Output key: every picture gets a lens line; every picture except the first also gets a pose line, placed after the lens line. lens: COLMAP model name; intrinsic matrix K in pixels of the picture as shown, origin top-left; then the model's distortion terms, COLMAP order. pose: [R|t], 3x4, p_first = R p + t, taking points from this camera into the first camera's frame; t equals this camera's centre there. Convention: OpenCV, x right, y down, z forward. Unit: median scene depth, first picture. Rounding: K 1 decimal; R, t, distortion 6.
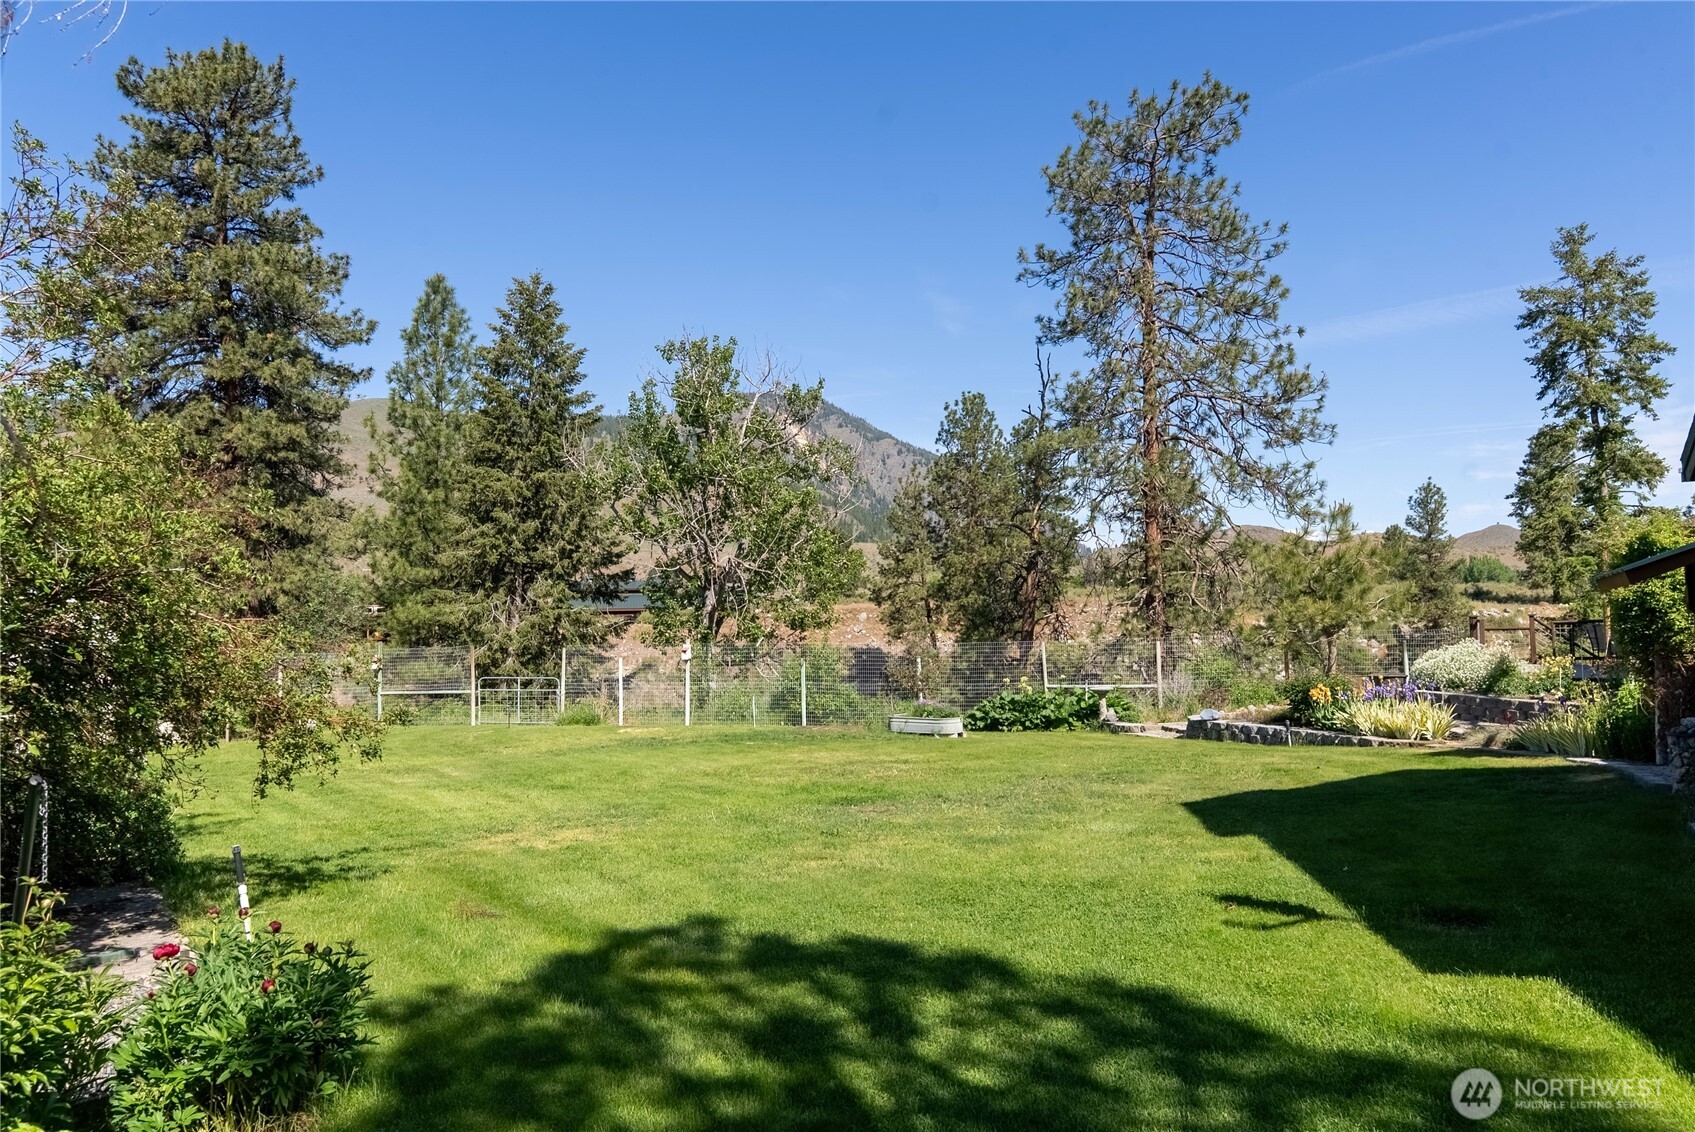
lens RADIAL K [[1153.2, 0, 848.8], [0, 1153.2, 575.6], [0, 0, 1]] dist [-0.016329, -0.008872]
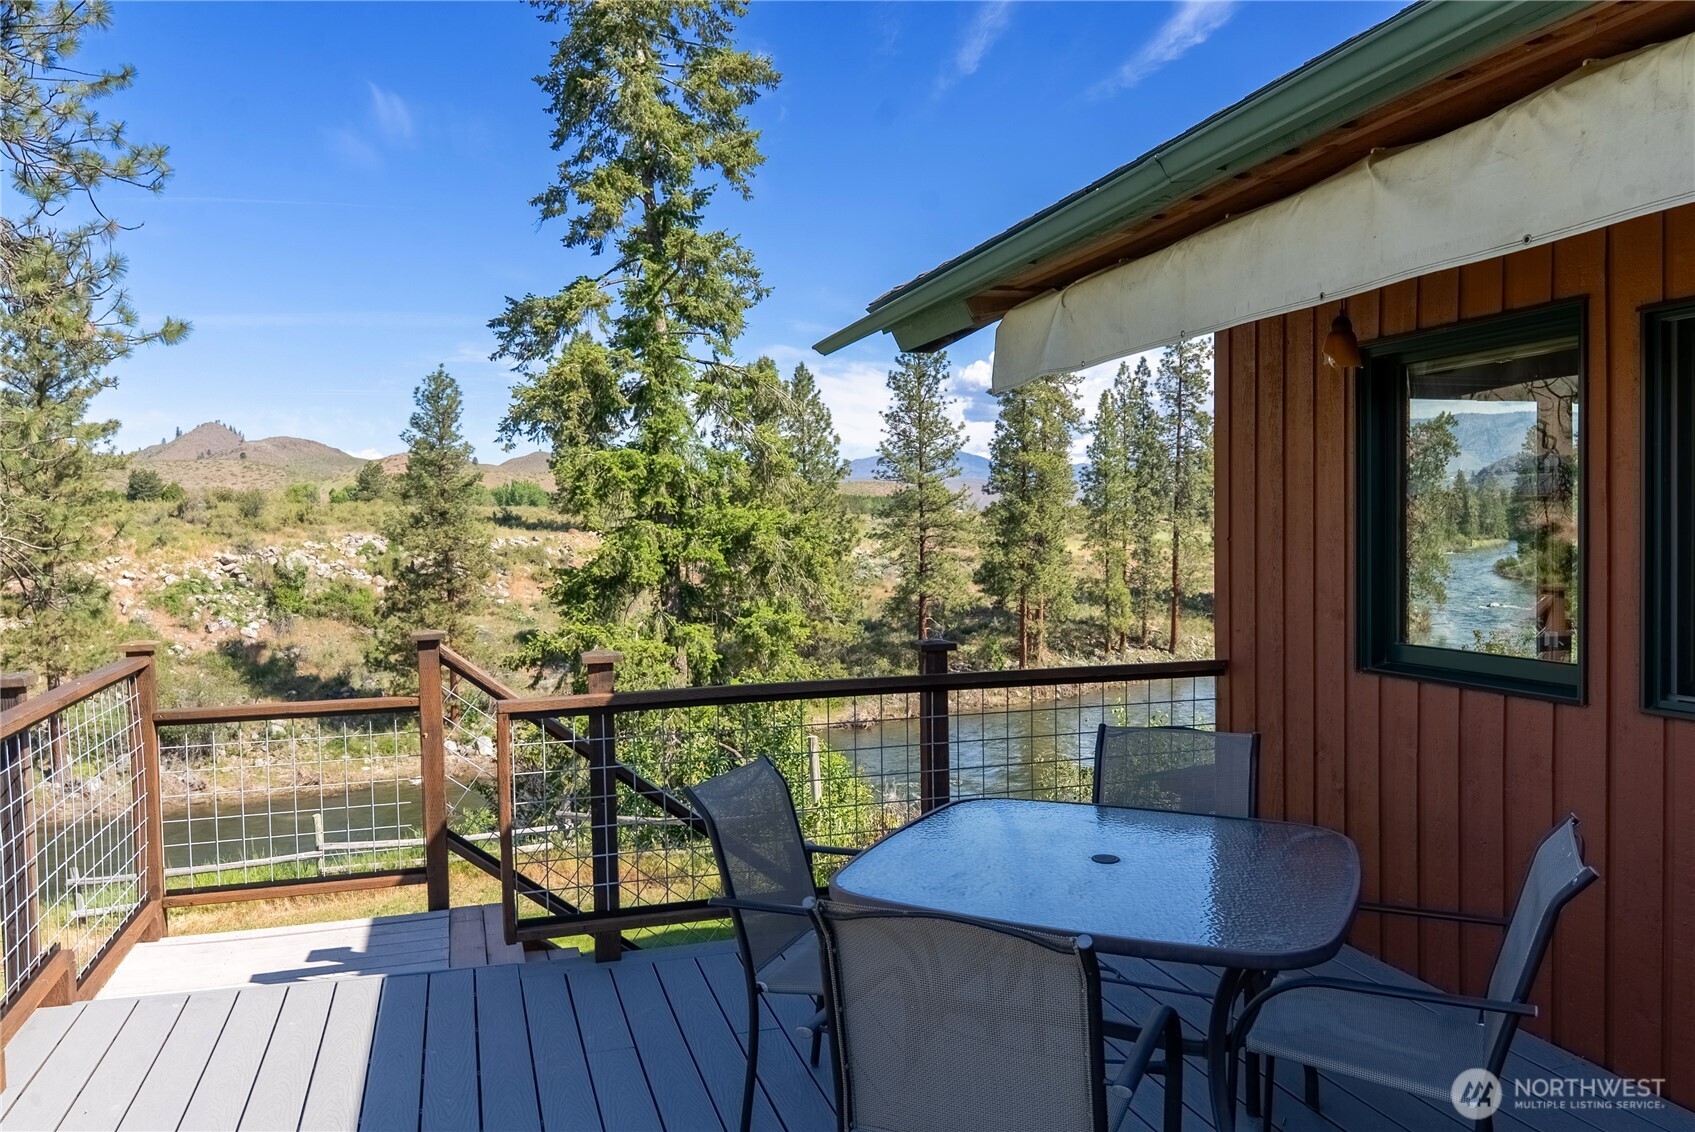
lens RADIAL K [[1224.3, 0, 847.5], [0, 1224.3, 566.0], [0, 0, 1]] dist [-0.003214, -0.000963]
pose [[0.723766, -0.009524, 0.689979, 0.140790], [-0.029891, 0.998533, 0.045138, 0.003063], [-0.689397, -0.053294, 0.722420, 0.222874]]
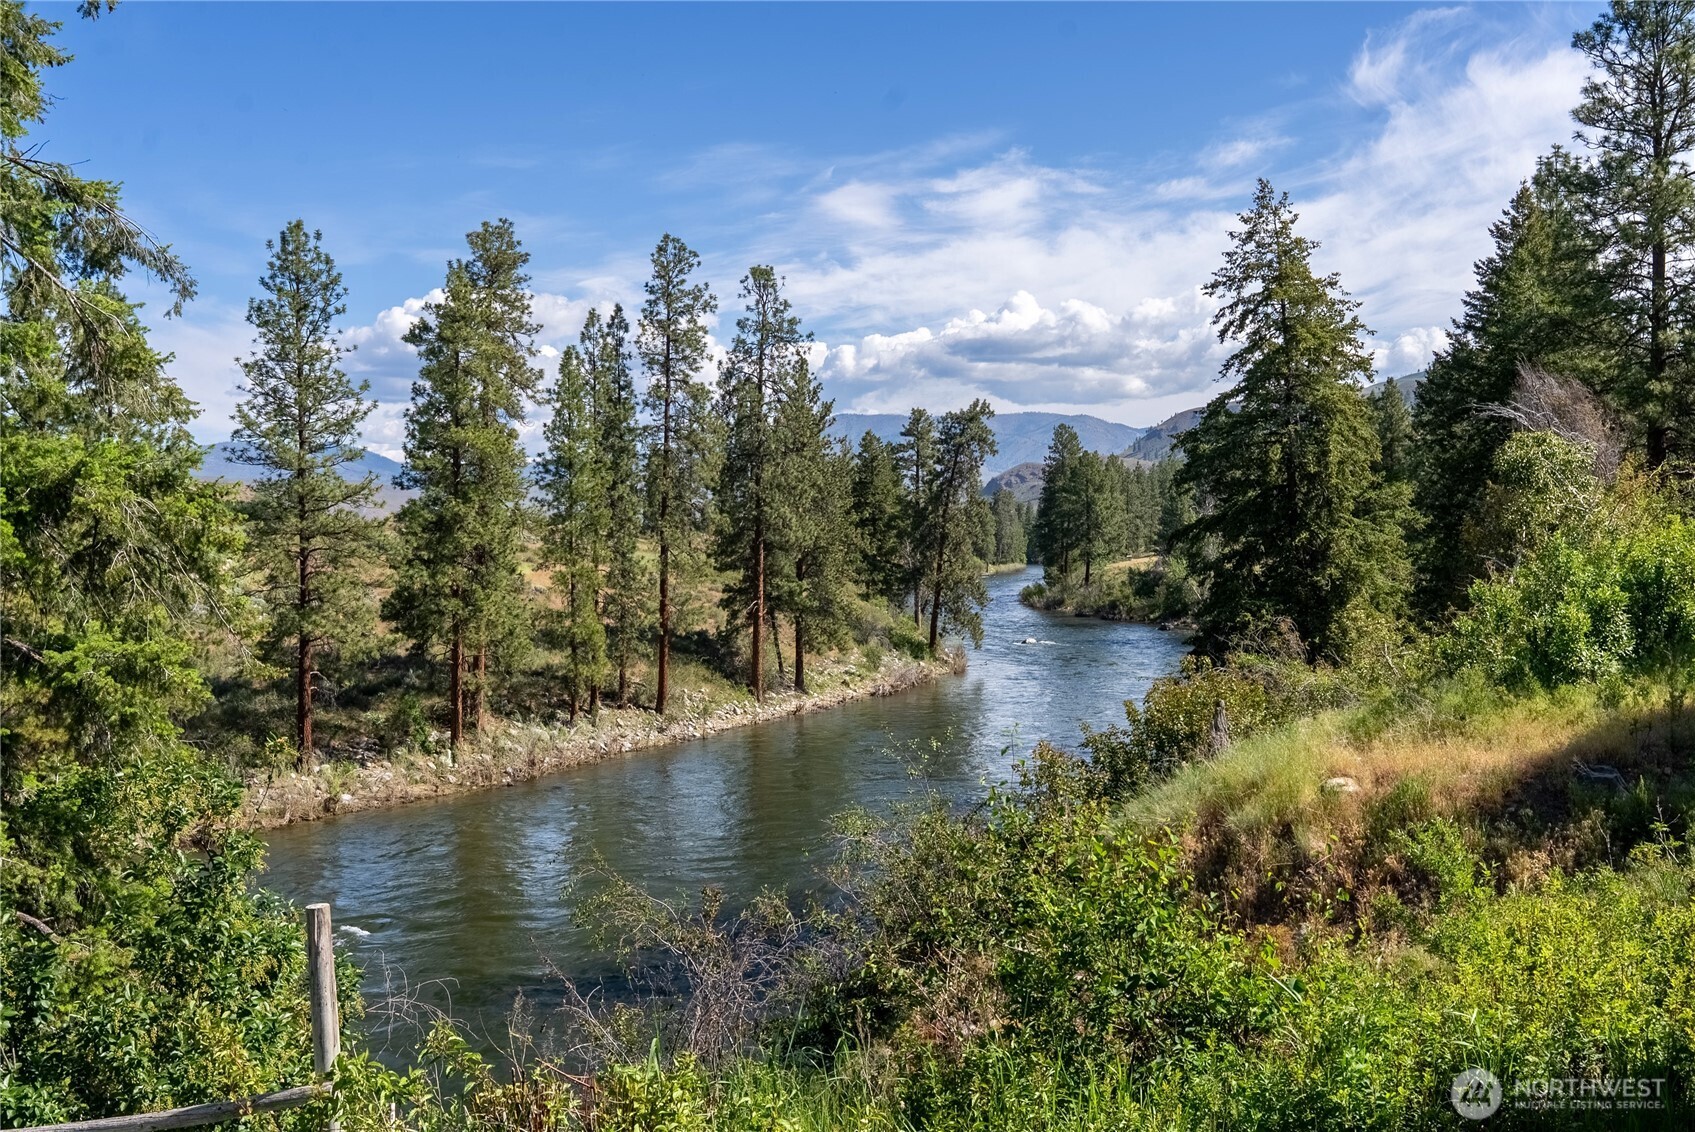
lens RADIAL K [[1659.0, 0, 847.5], [0, 1659.0, 566.0], [0, 0, 1]] dist [-0.005310, -0.003552]
pose [[0.405134, 0.004358, 0.914247, 0.167625], [-0.035002, 0.999329, 0.010748, 0.009995], [-0.913587, -0.036355, 0.405015, 0.263147]]
